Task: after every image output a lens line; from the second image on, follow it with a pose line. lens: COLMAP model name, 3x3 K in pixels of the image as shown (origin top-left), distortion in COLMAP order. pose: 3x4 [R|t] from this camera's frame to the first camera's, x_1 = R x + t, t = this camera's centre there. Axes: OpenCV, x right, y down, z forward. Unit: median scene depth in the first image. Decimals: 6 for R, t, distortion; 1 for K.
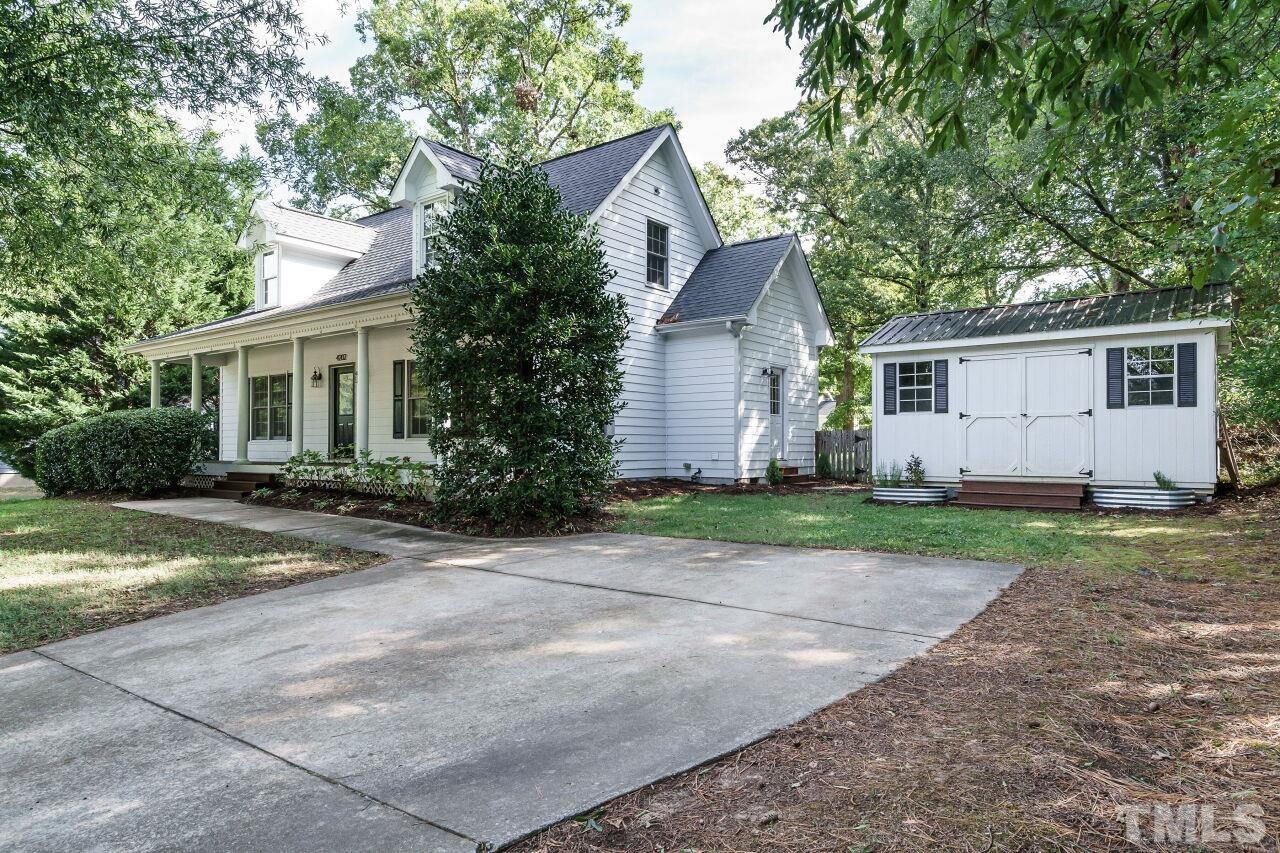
lens RADIAL K [[780.9, 0, 640.0], [0, 780.9, 426.5], [0, 0, 1]] dist [0.000185, -0.000093]
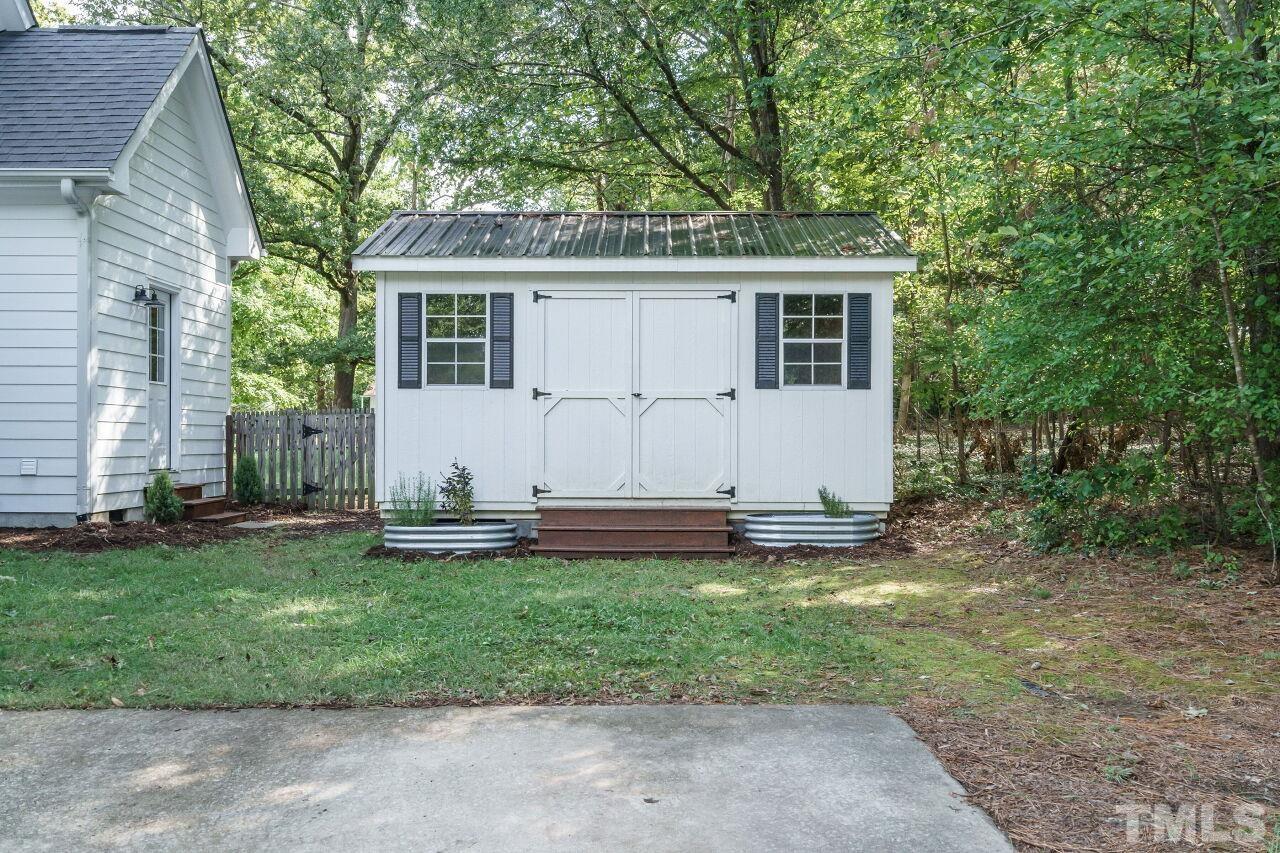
lens RADIAL K [[1147.1, 0, 639.8], [0, 1147.1, 430.1], [0, 0, 1]] dist [0.008075, -0.000862]
pose [[0.799724, 0.006529, 0.600332, -0.027673], [-0.018616, 0.999730, 0.013927, -0.000377], [-0.600079, -0.022314, 0.799630, 0.269937]]
